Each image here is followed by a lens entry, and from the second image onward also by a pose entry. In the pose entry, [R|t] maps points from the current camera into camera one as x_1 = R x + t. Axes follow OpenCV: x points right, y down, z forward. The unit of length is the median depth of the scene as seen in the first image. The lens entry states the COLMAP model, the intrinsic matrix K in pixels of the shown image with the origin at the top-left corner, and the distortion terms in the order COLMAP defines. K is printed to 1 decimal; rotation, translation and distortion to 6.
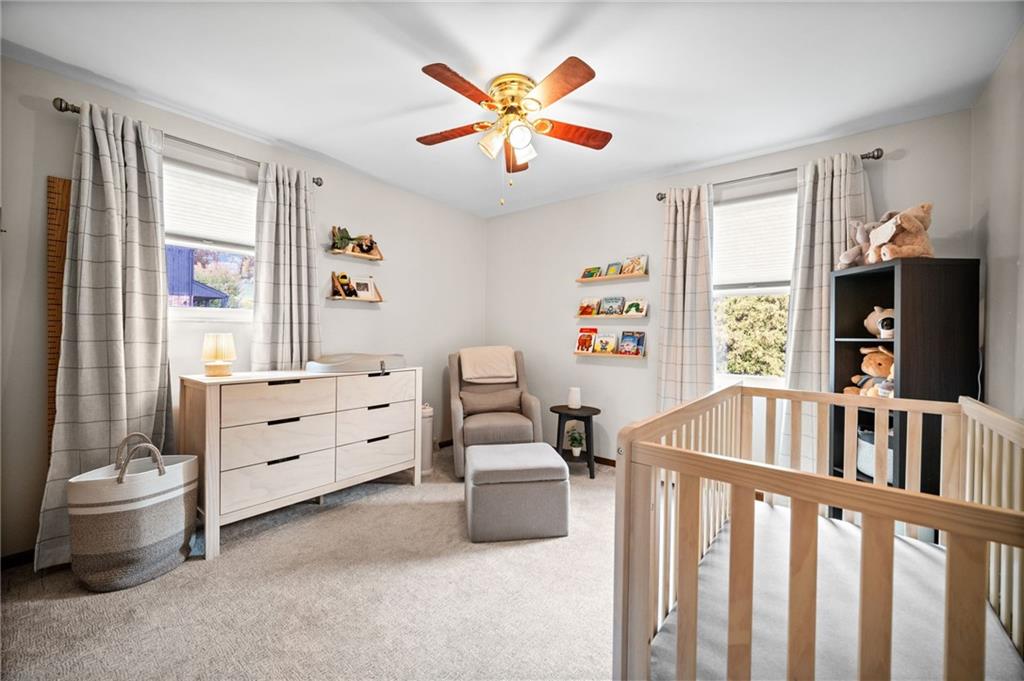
lens RADIAL K [[404.4, 0, 509.8], [0, 404.4, 336.8], [0, 0, 1]] dist [-0.014231, 0.000009]
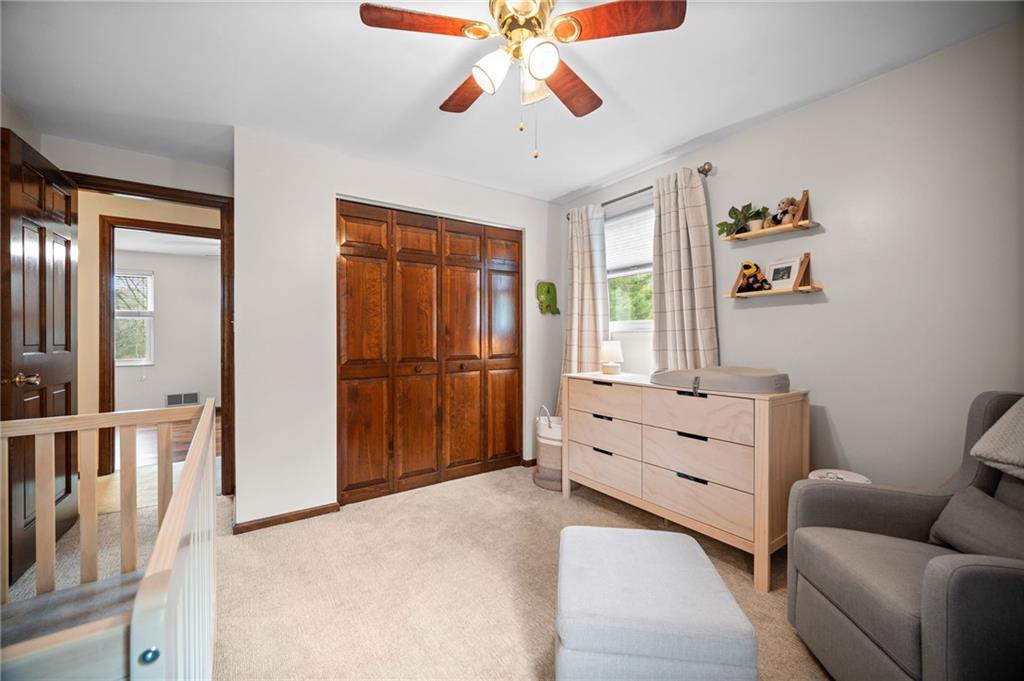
lens RADIAL K [[404.4, 0, 509.8], [0, 404.4, 336.8], [0, 0, 1]] dist [-0.014231, 0.000009]
pose [[-0.291703, -0.013072, -0.956420, 0.503852], [-0.009372, 0.999898, -0.010808, -0.003595], [0.956463, 0.005811, -0.291796, 0.881698]]
